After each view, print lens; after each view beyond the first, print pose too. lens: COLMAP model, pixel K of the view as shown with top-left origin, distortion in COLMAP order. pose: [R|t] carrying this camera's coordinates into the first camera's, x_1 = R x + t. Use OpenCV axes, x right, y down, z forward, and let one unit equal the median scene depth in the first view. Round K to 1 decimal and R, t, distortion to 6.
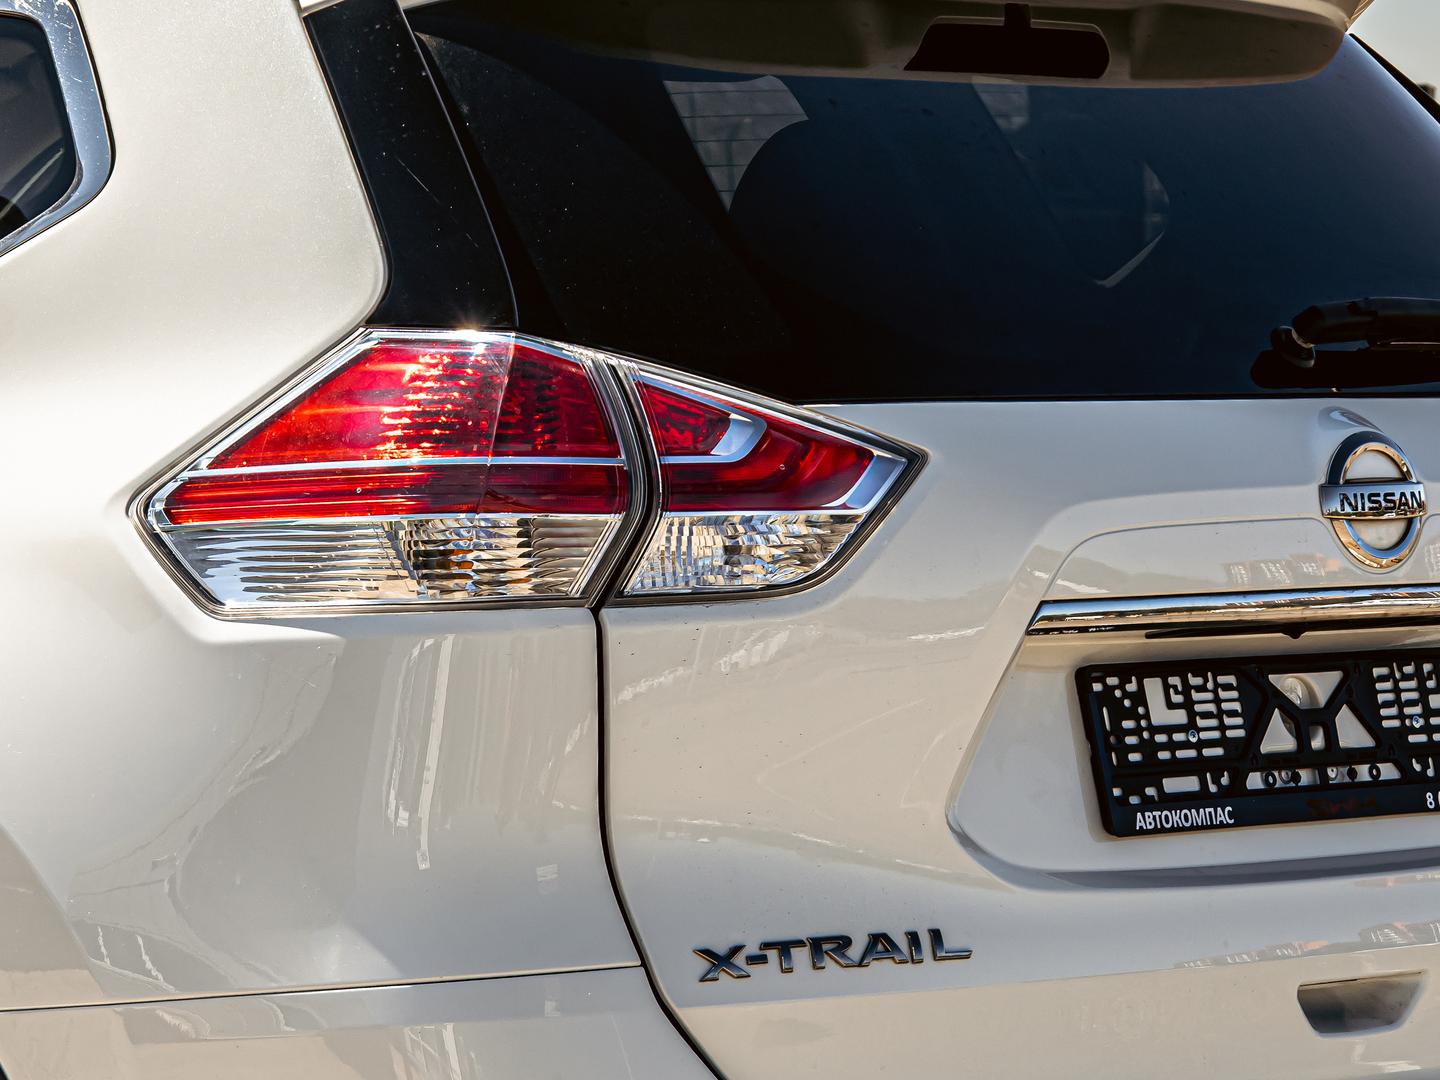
lens RADIAL K [[4811.5, 0, 718.3], [0, 4811.5, 544.6], [0, 0, 1]] dist [0.505401, 0.000000]
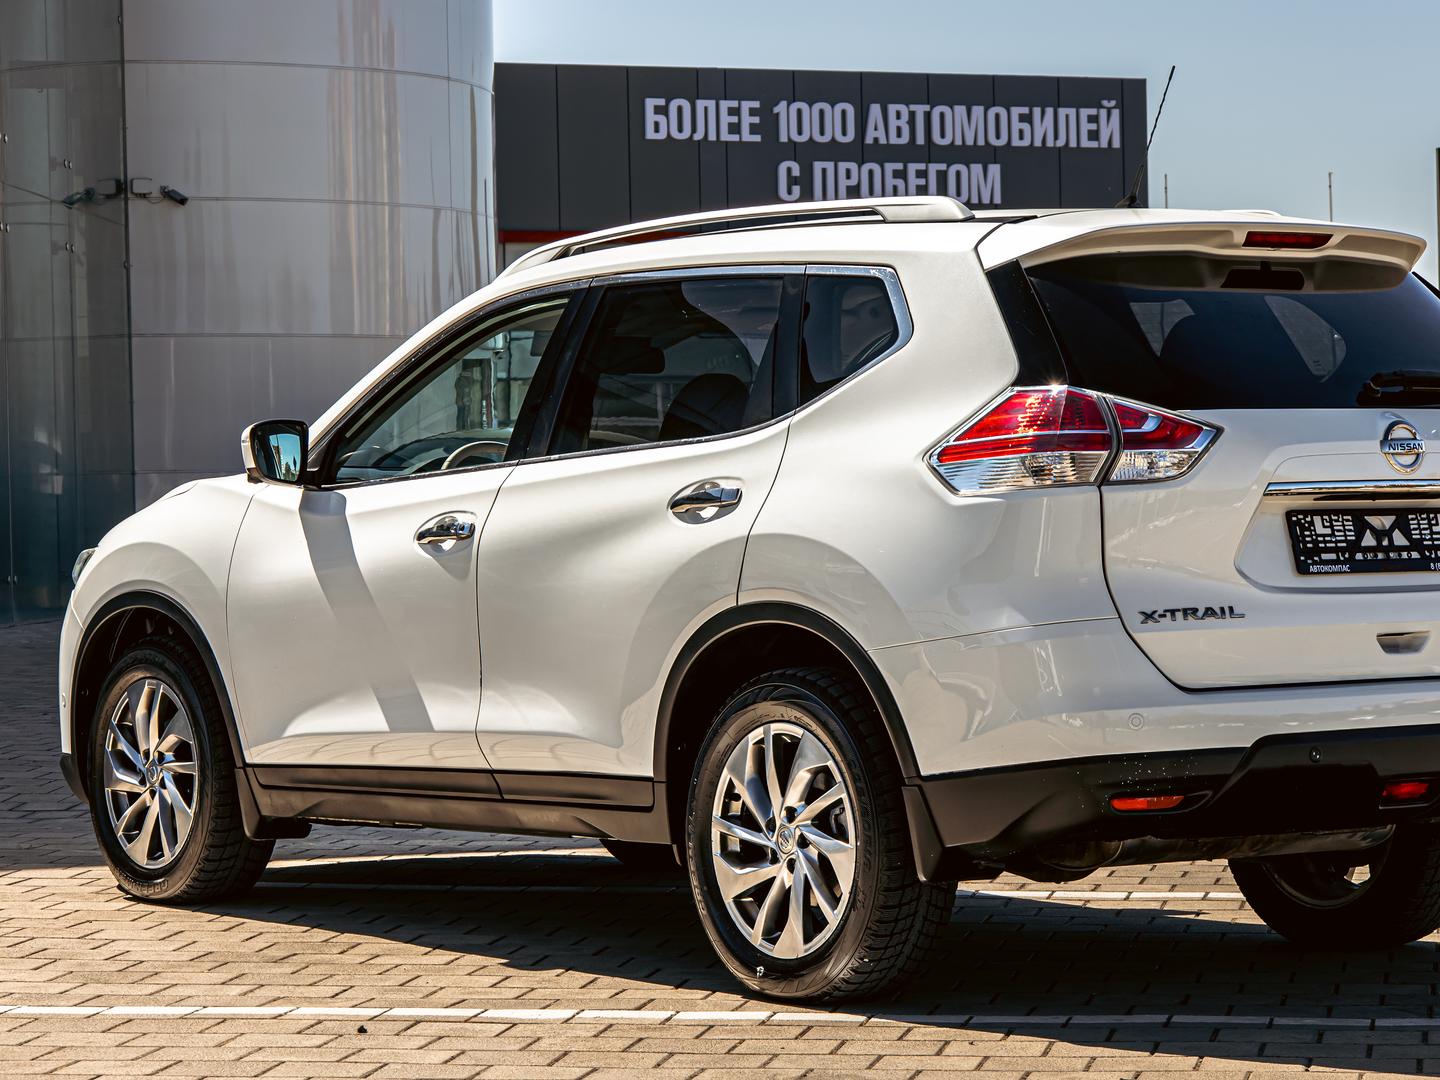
lens RADIAL K [[4811.5, 0, 716.9], [0, 4811.5, 537.4], [0, 0, 1]] dist [0.505401, 0.000000]
pose [[0.993996, -0.020705, -0.107437, 0.050689], [0.013856, 0.997847, -0.064106, 0.208465], [0.108533, 0.062233, 0.992143, -1.675188]]
